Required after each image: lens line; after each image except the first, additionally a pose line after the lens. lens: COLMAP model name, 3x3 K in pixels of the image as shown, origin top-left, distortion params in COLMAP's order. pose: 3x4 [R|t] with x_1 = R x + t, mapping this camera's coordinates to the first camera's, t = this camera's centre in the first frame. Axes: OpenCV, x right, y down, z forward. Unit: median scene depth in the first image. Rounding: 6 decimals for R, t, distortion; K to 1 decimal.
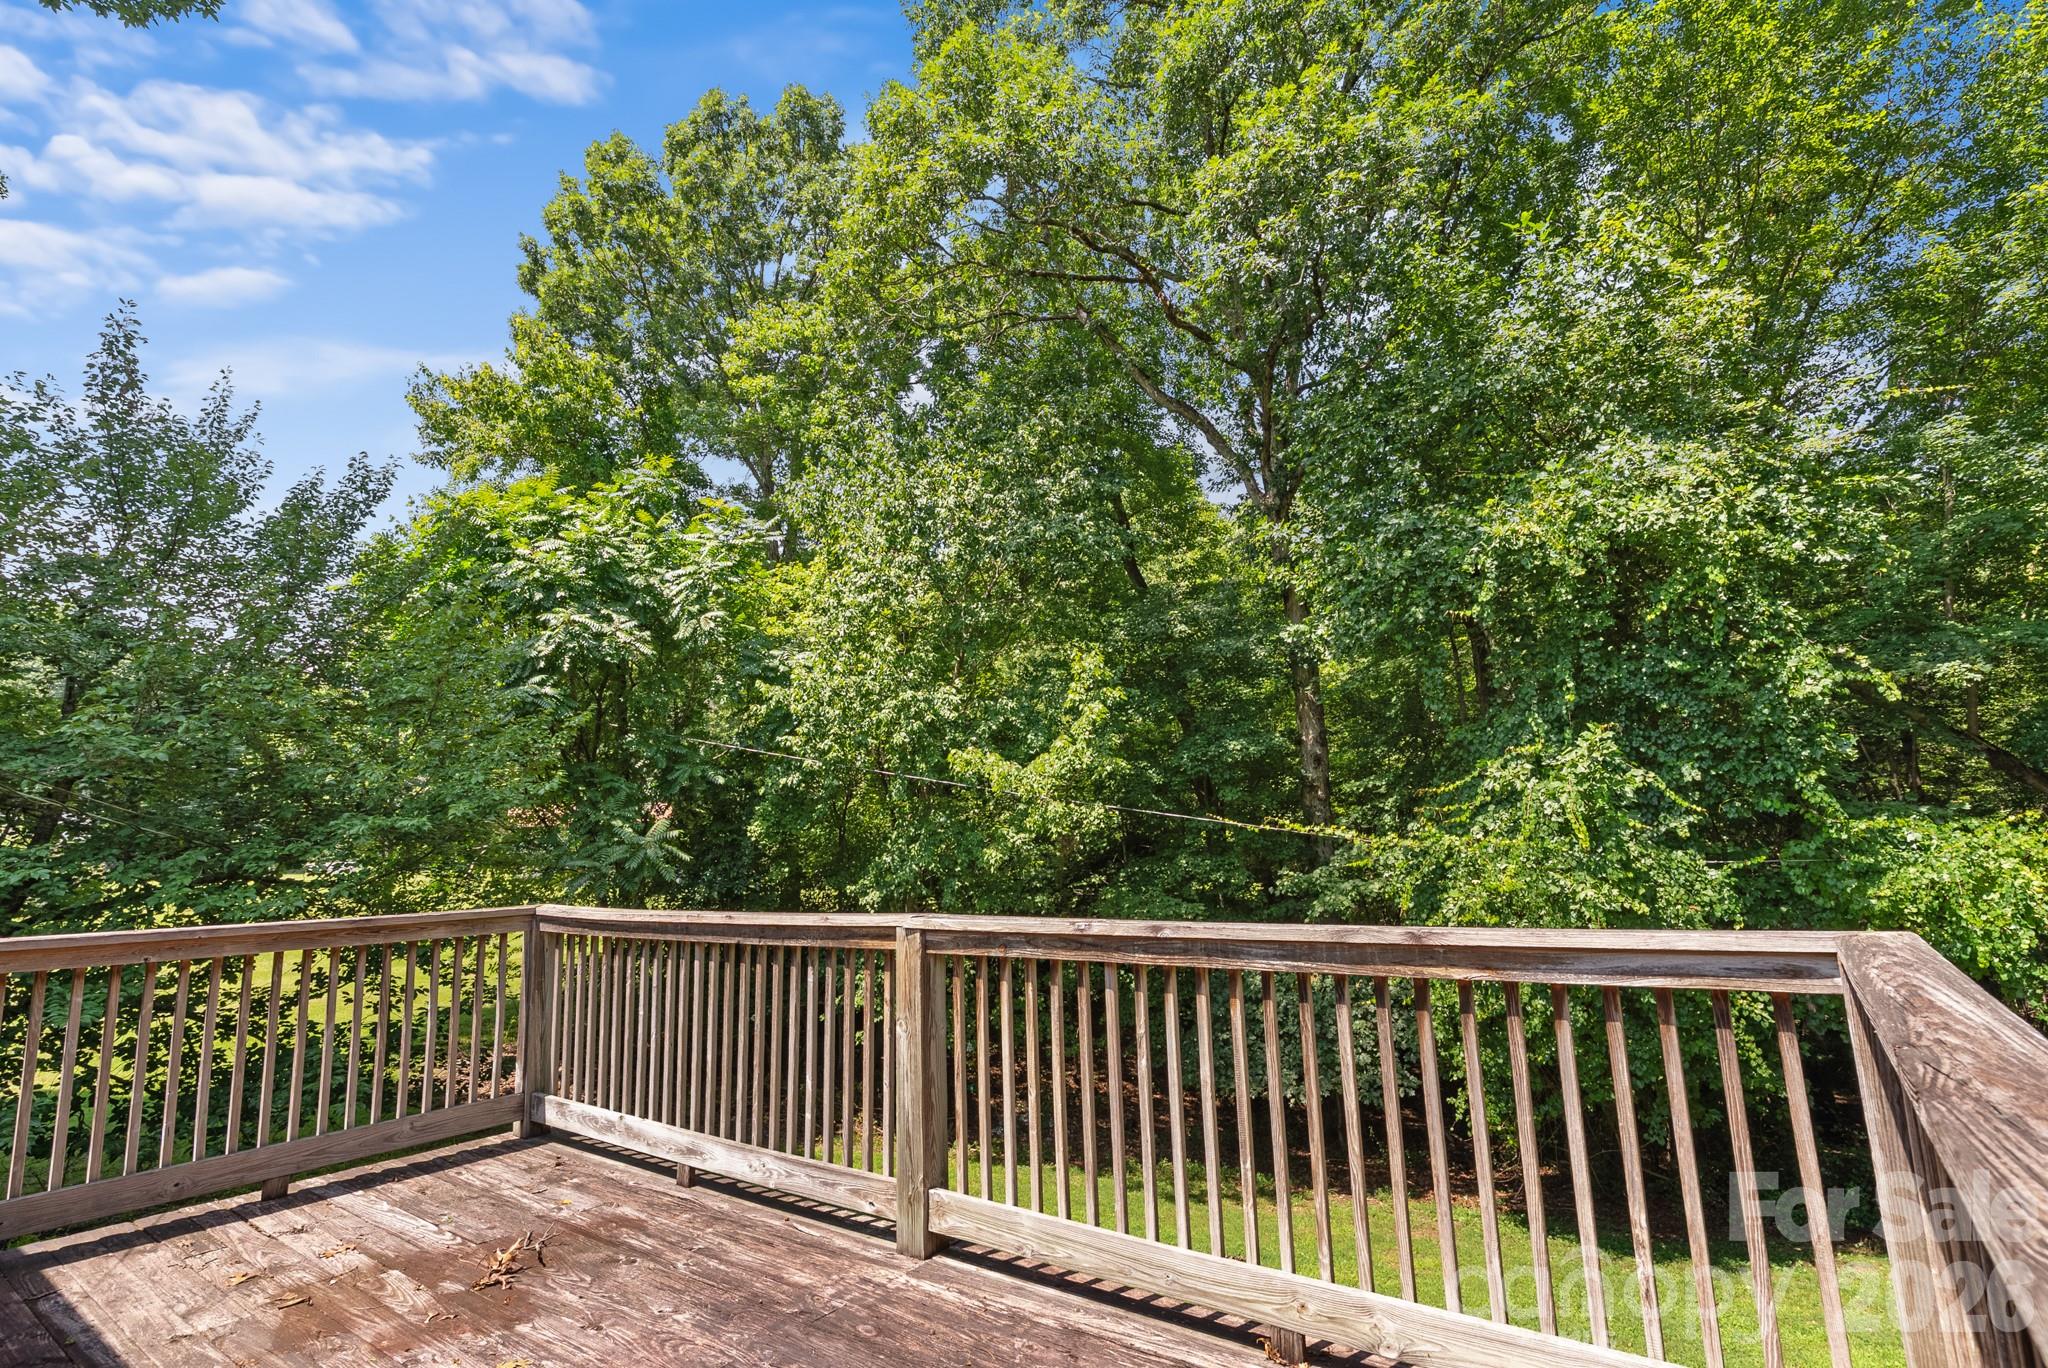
lens RADIAL K [[1012.8, 0, 1017.3], [0, 1012.8, 710.4], [0, 0, 1]] dist [-0.001546, -0.000084]
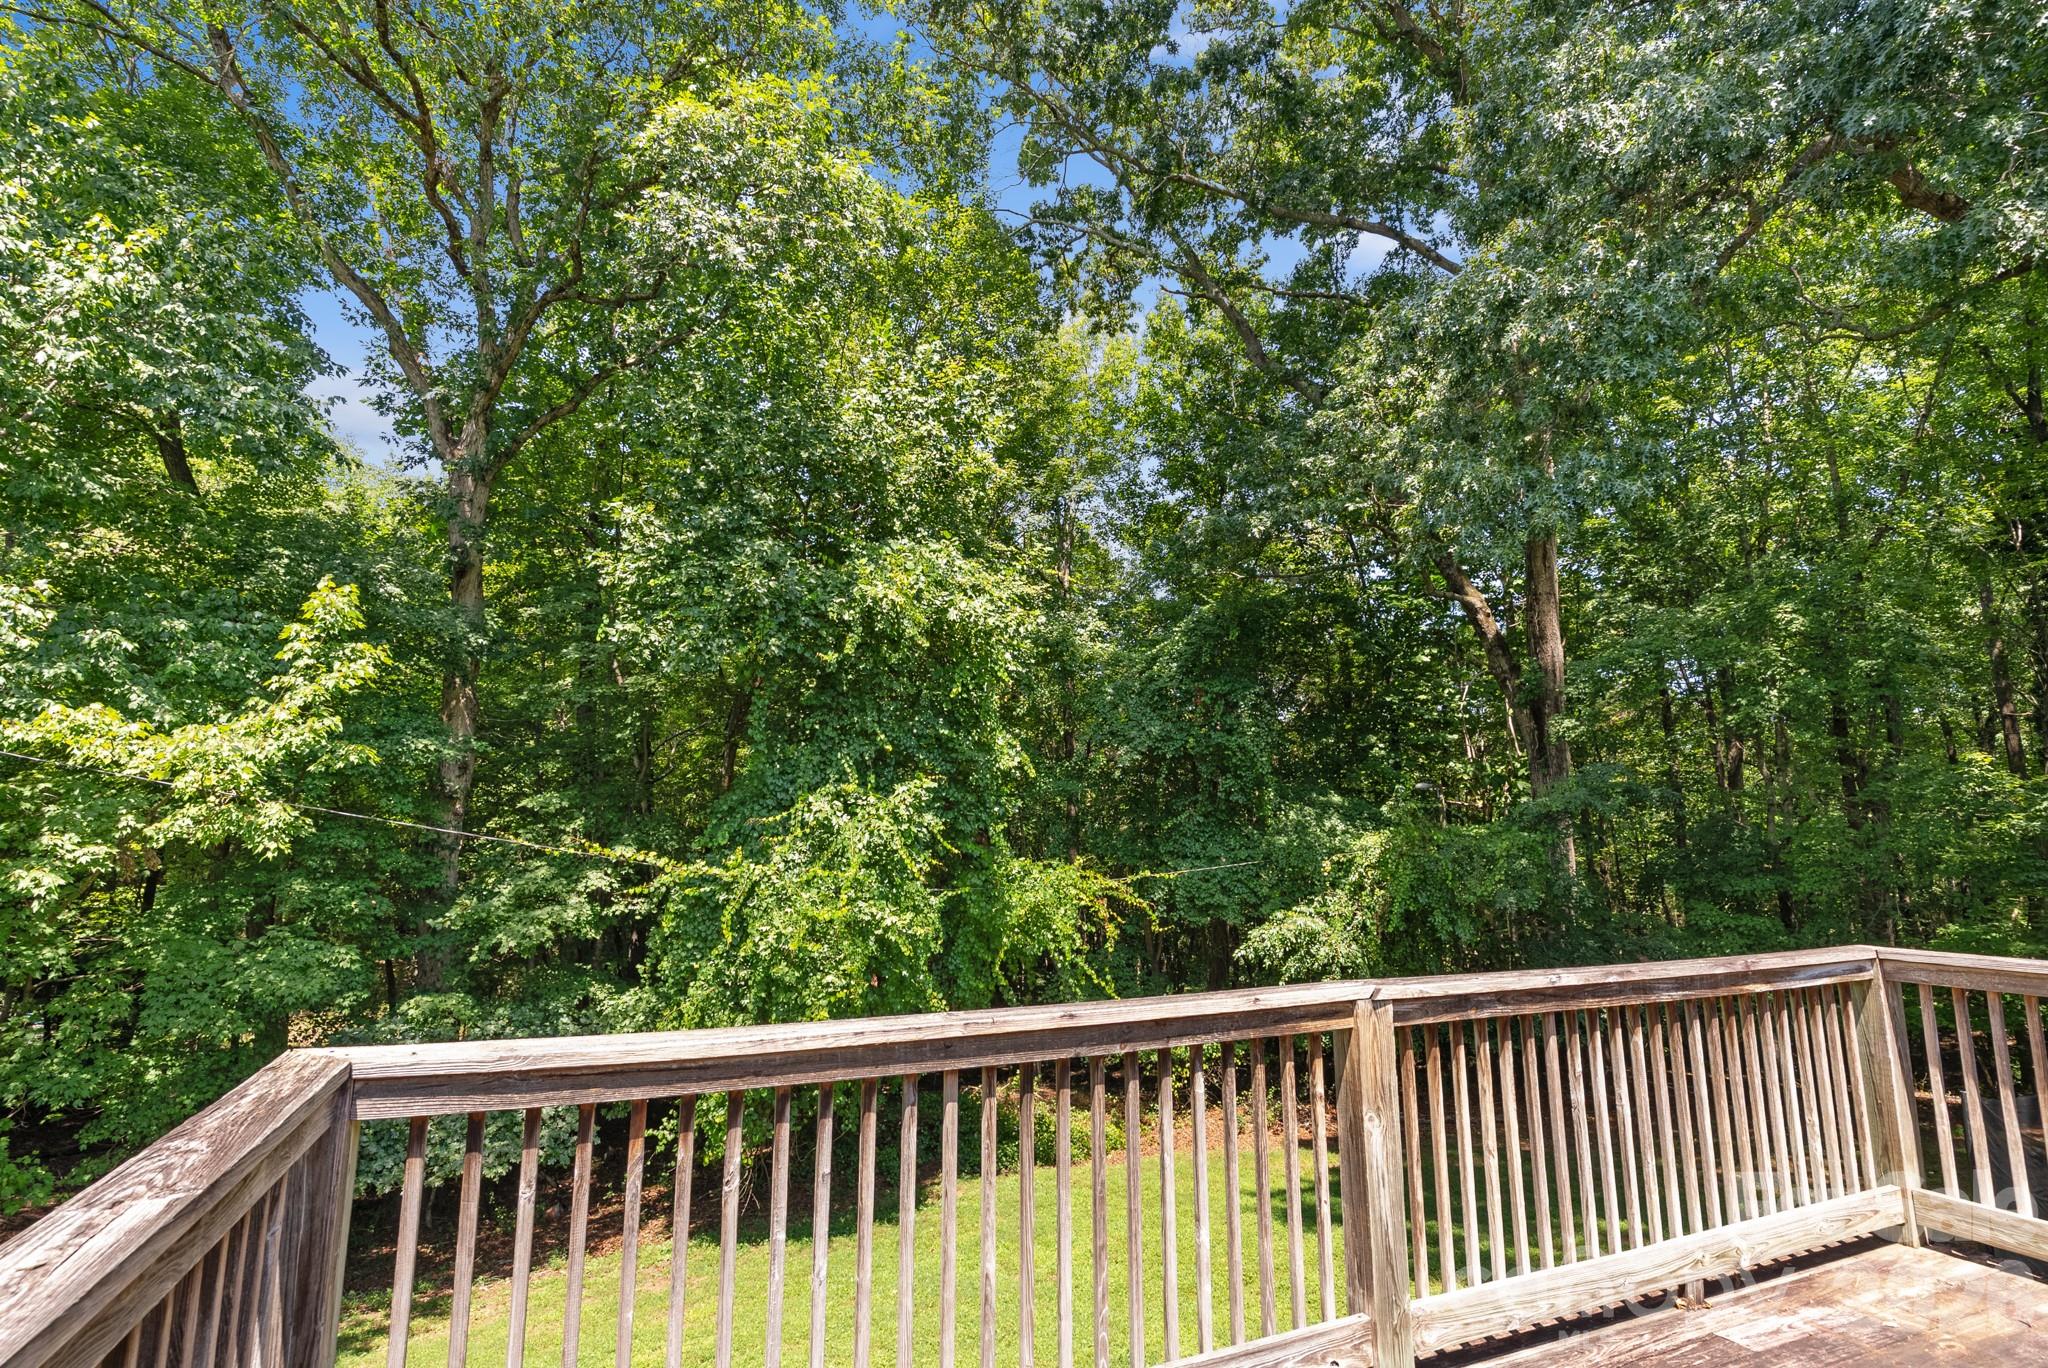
lens RADIAL K [[991.2, 0, 1027.3], [0, 991.2, 717.9], [0, 0, 1]] dist [-0.001818, 0.000013]
pose [[0.473920, 0.145229, 0.868509, -0.694483], [-0.133306, 0.986771, -0.092263, 0.070160], [-0.870419, -0.072052, 0.487010, 0.612445]]
